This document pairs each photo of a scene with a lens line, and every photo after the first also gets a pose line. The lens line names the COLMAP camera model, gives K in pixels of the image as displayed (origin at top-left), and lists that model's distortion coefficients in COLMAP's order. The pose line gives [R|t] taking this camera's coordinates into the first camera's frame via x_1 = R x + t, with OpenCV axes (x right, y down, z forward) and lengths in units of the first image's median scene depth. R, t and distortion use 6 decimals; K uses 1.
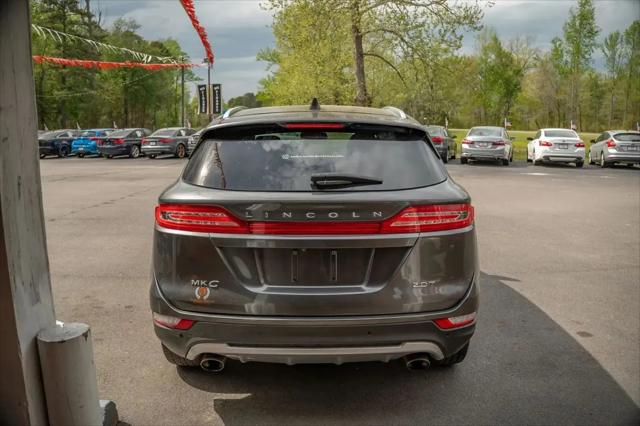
lens RADIAL K [[511.4, 0, 320.0], [0, 511.4, 213.0], [0, 0, 1]] dist [-0.208288, 0.129700]
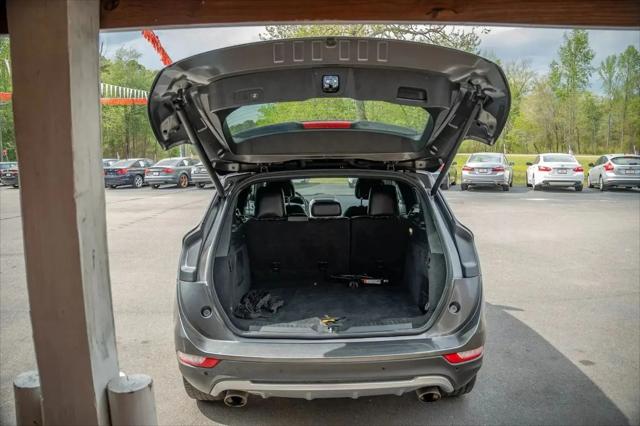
lens RADIAL K [[511.4, 0, 320.0], [0, 511.4, 213.0], [0, 0, 1]] dist [-0.208288, 0.129700]
pose [[0.999918, -0.012821, -0.000769, -0.003836], [0.012765, 0.998636, -0.050627, -0.004678], [0.001417, 0.050613, 0.998717, -0.008734]]
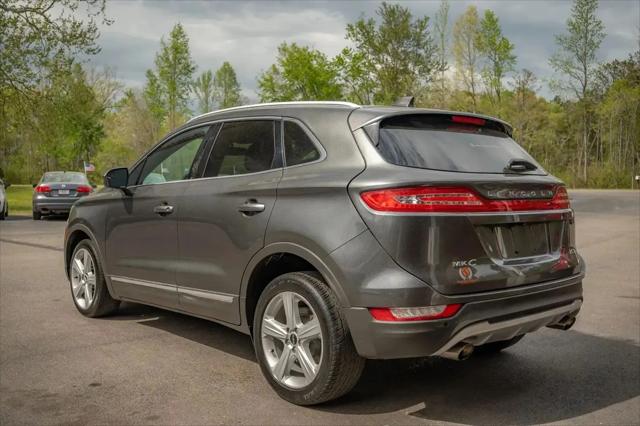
lens RADIAL K [[657.1, 0, 320.0], [0, 657.1, 213.0], [0, 0, 1]] dist [-0.017573, 0.043358]
pose [[0.746519, -0.029682, 0.664701, -0.155645], [0.115046, 0.989716, -0.085012, 0.014169], [-0.655342, 0.139935, 0.742257, 0.025483]]
